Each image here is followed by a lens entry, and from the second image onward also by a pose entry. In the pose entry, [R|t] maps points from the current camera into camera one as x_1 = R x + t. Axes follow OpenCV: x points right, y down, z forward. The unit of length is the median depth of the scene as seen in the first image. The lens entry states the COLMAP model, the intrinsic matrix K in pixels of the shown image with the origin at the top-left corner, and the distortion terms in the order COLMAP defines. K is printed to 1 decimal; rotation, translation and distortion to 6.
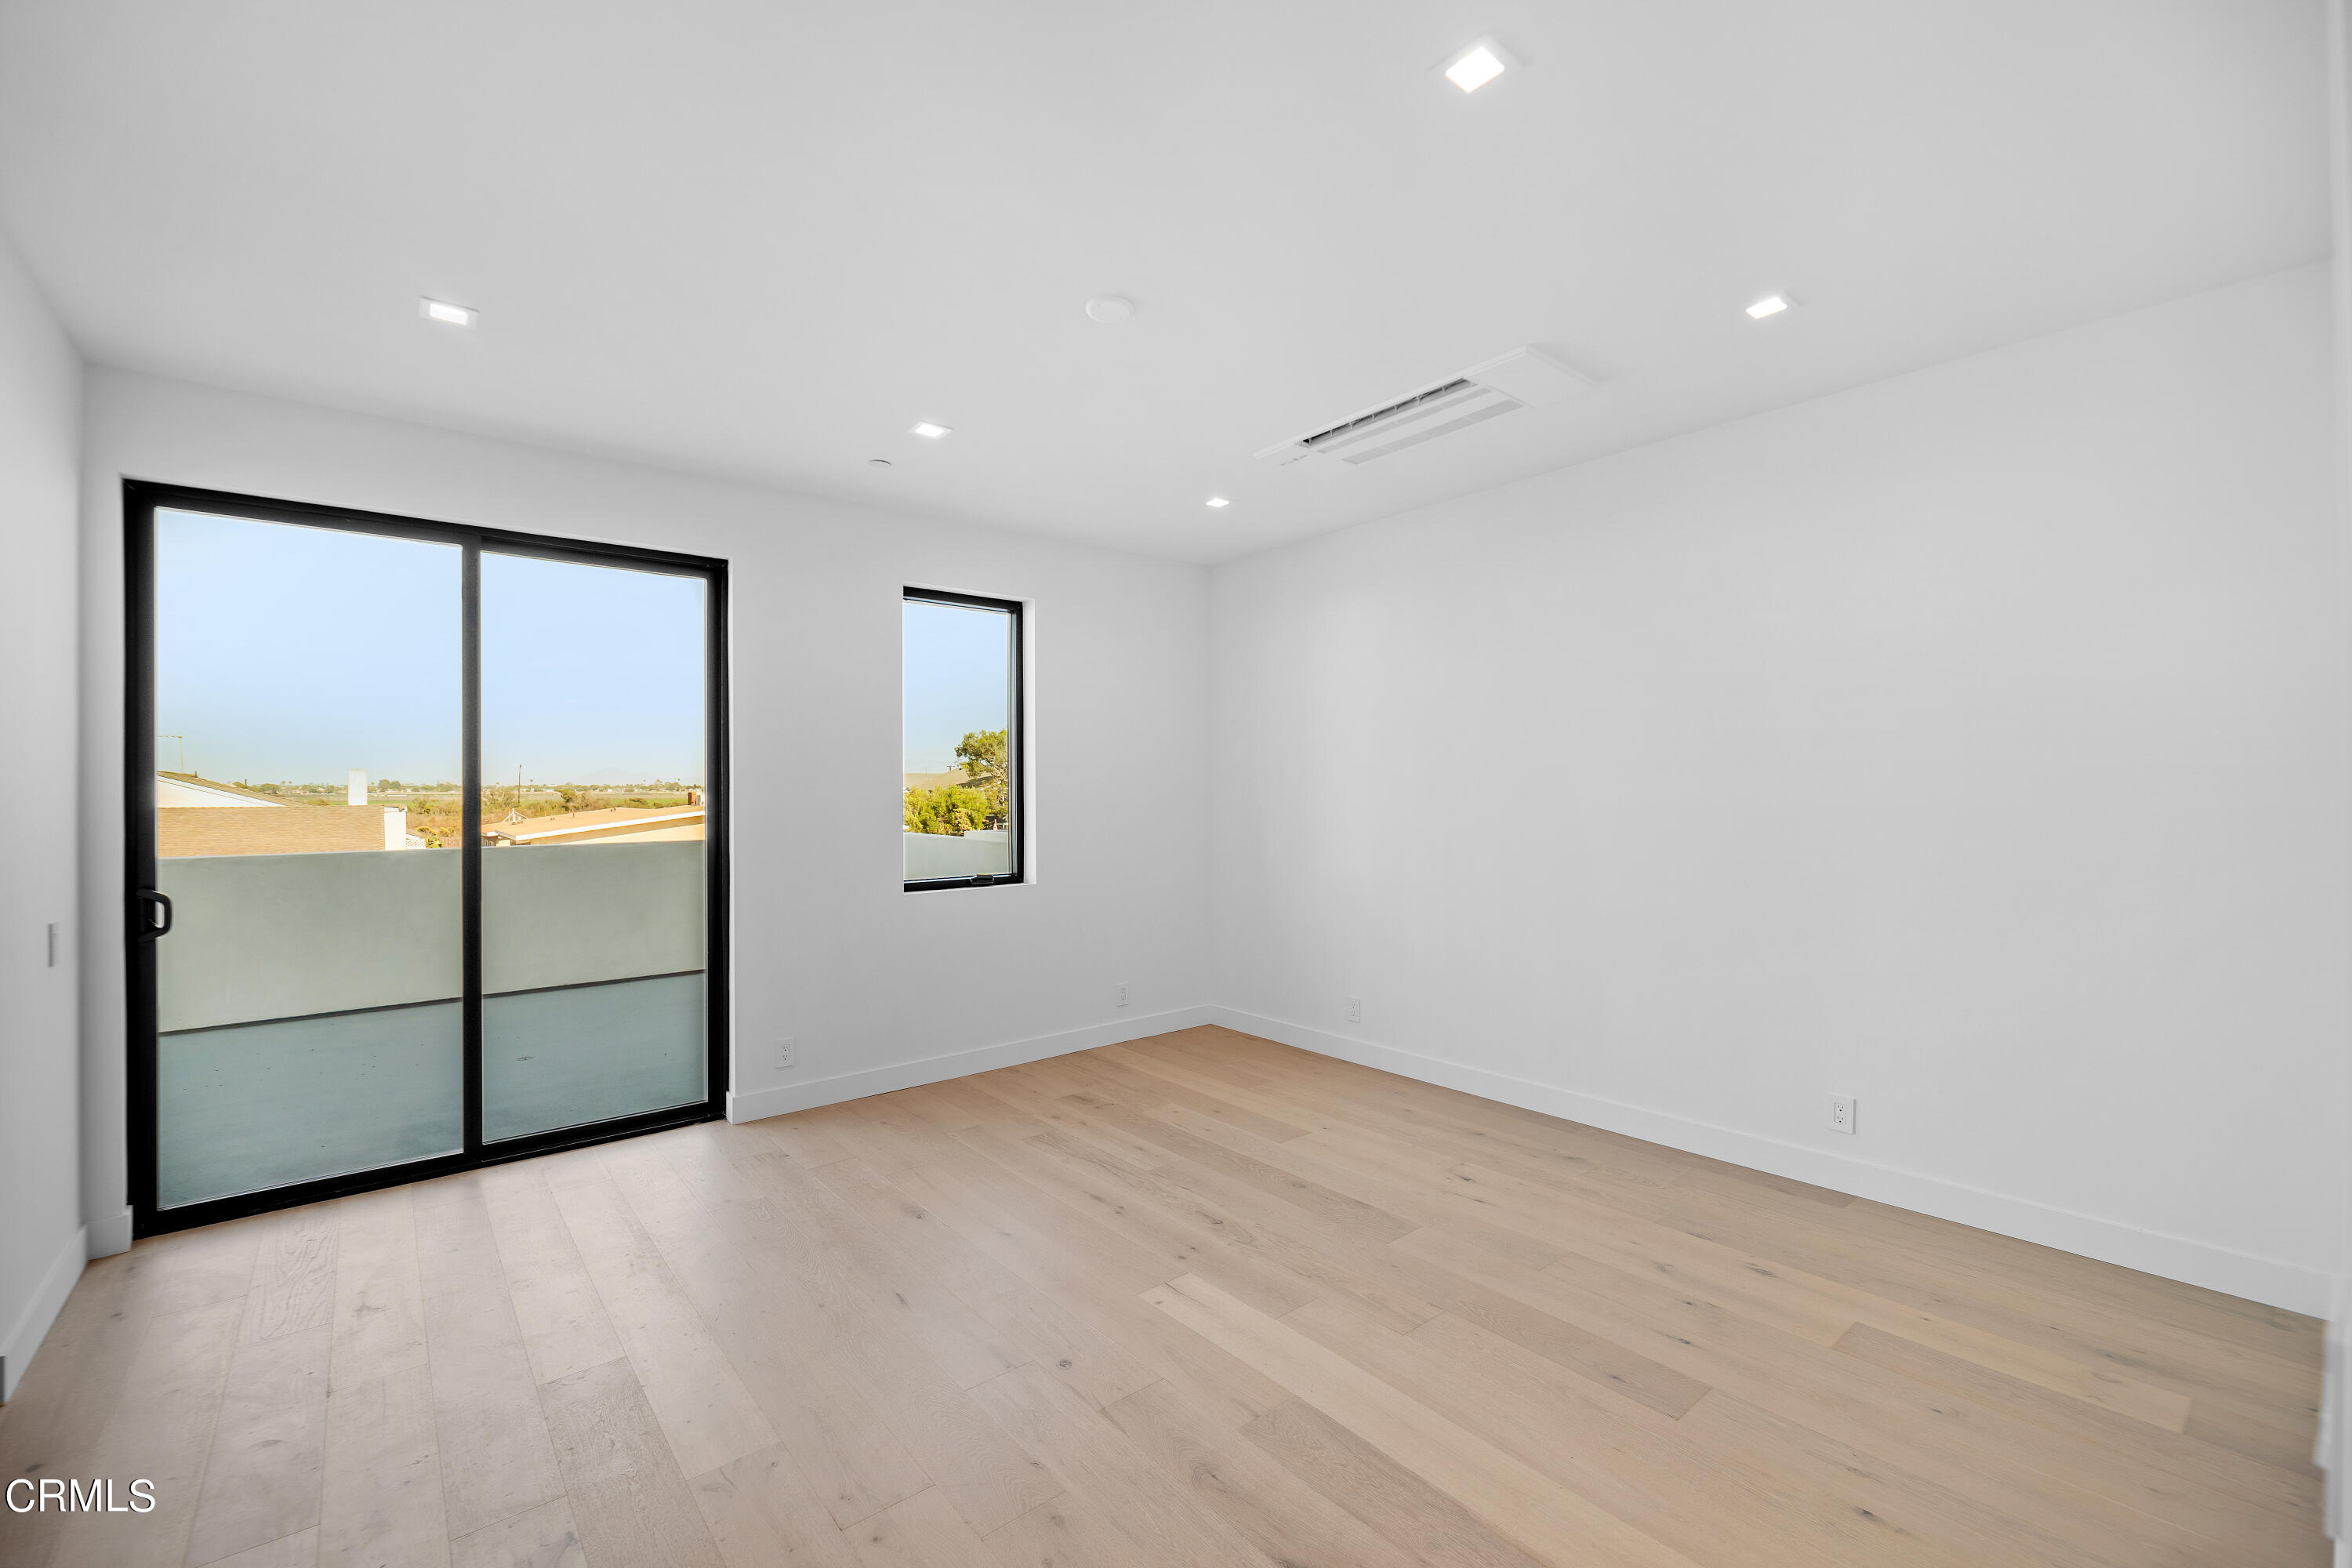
lens RADIAL K [[1013.1, 0, 1176.0], [0, 1013.1, 784.0], [0, 0, 1]] dist [0.000038, -0.000157]
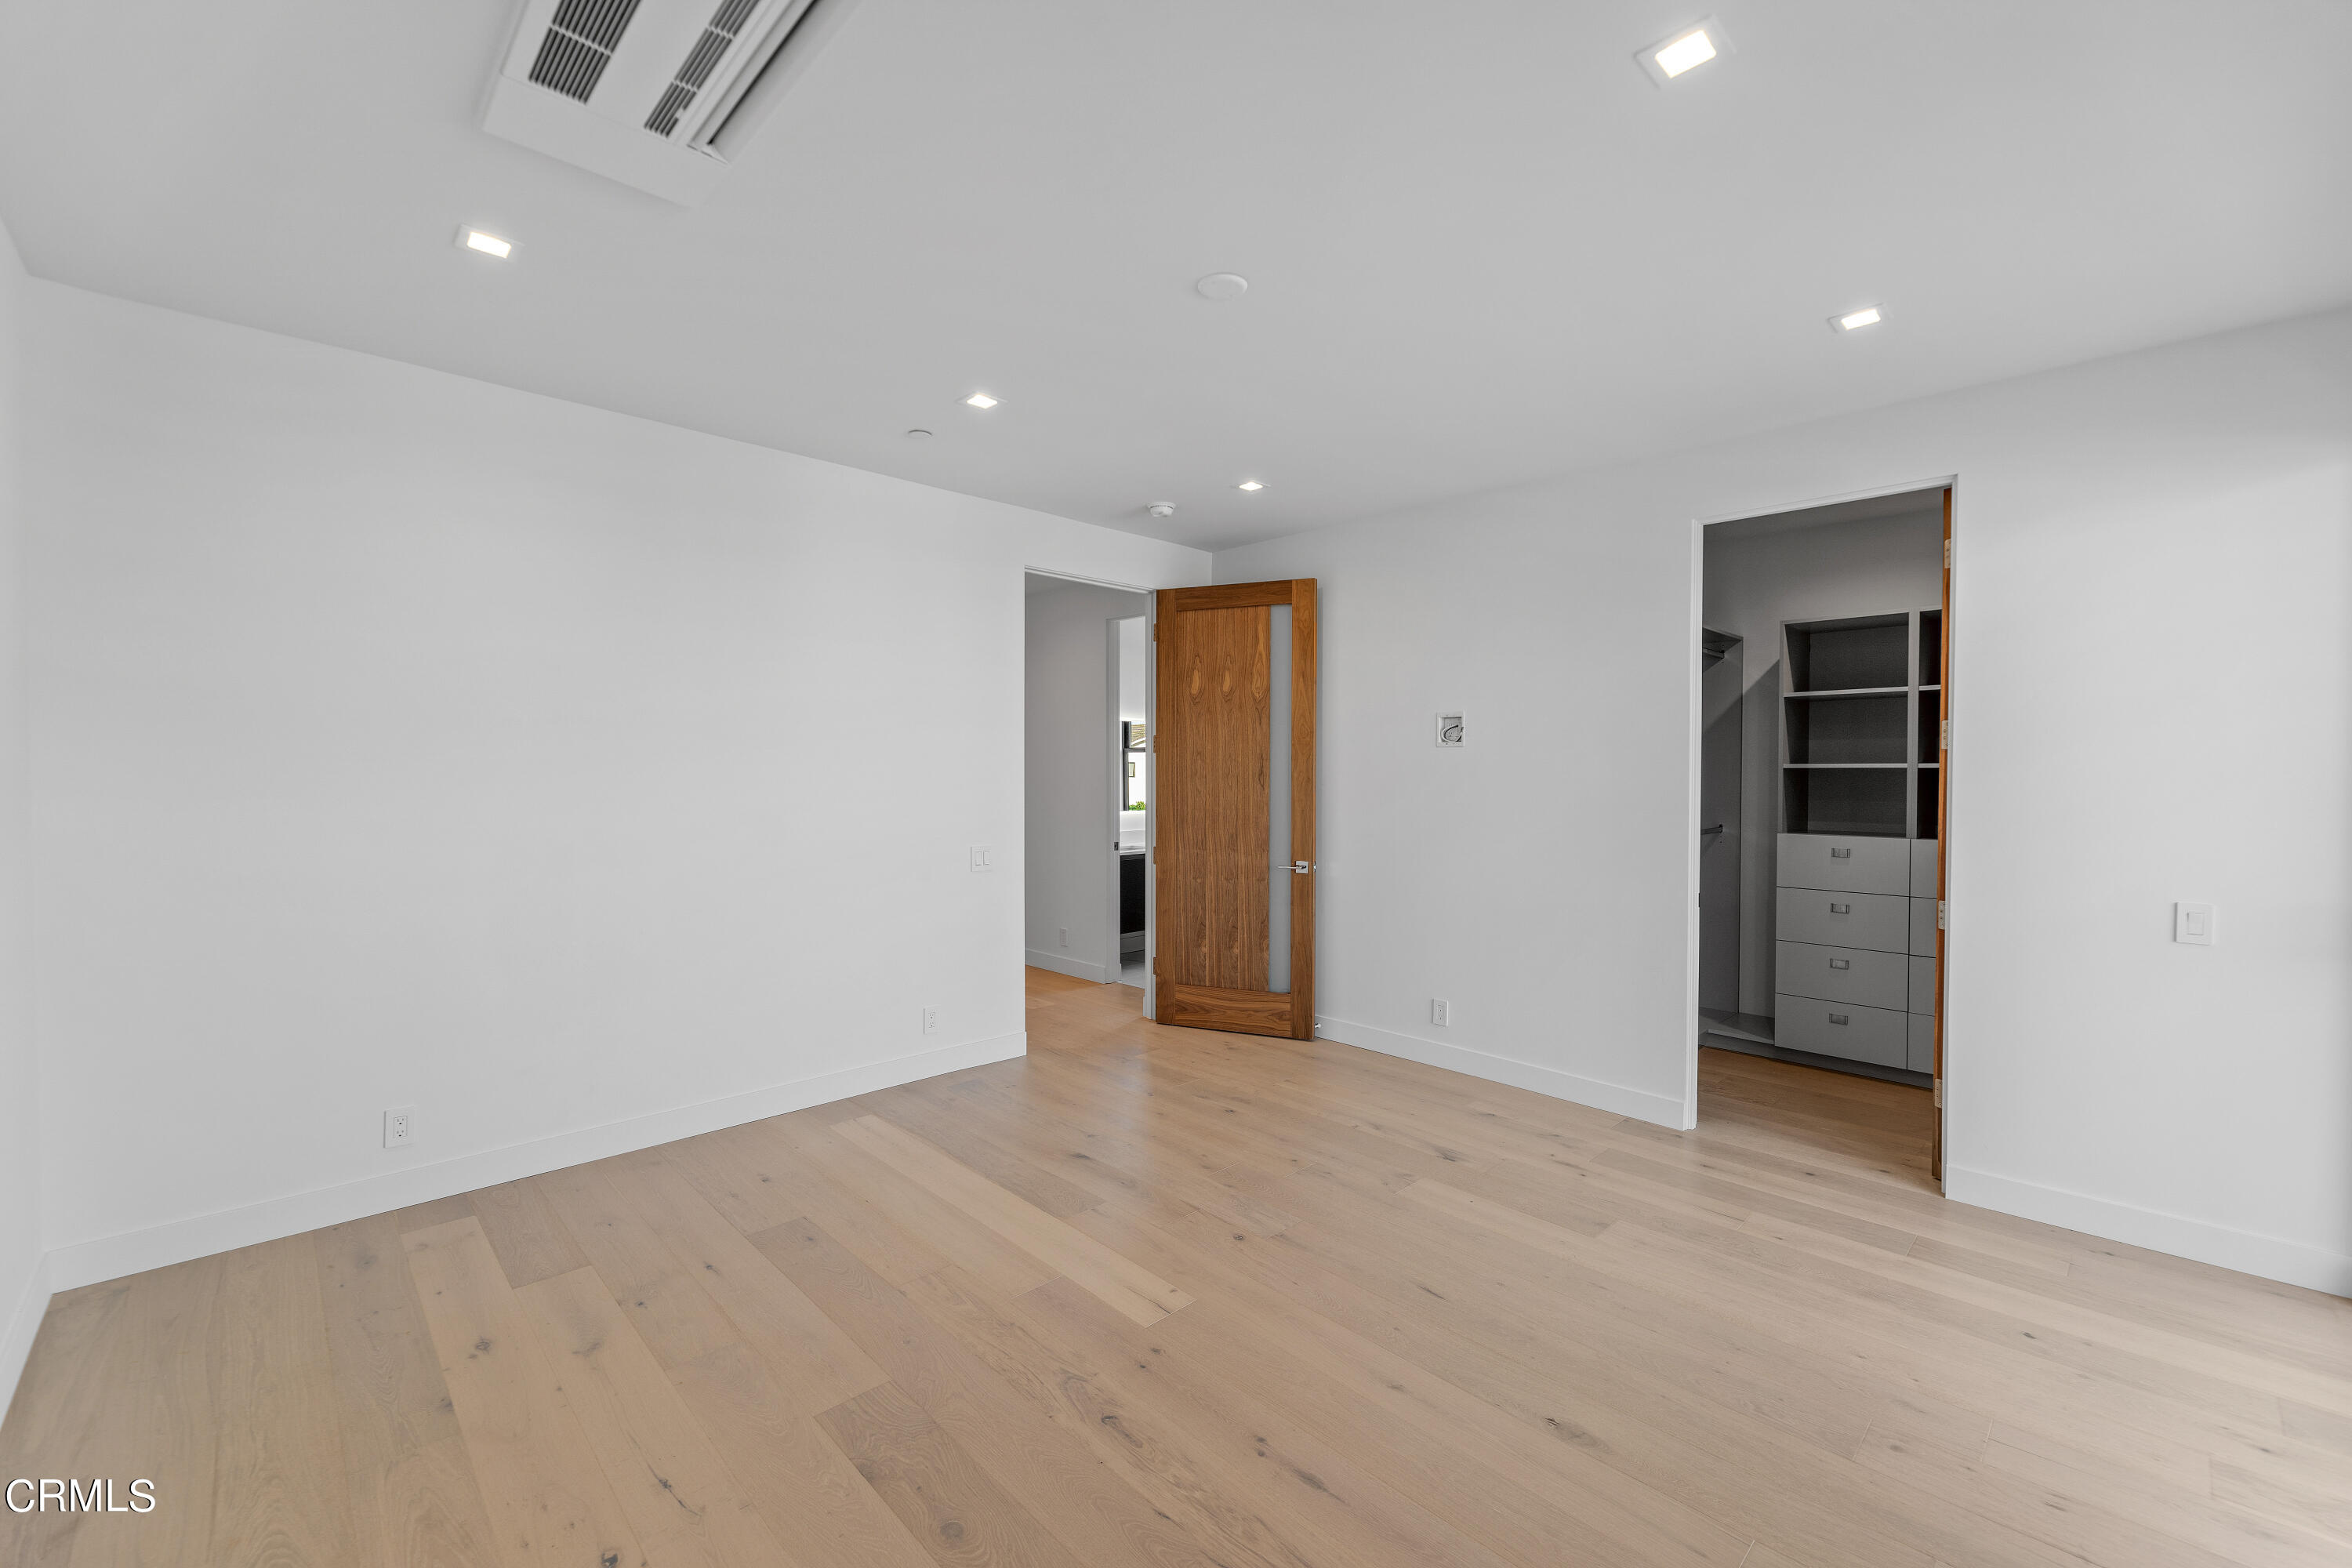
lens RADIAL K [[955.5, 0, 1176.0], [0, 955.5, 784.0], [0, 0, 1]] dist [0.002248, 0.000150]
pose [[-0.997043, 0.003551, -0.076760, 0.049333], [0.003073, 0.999975, 0.006340, -0.001451], [0.076781, 0.006085, -0.997029, 1.839287]]
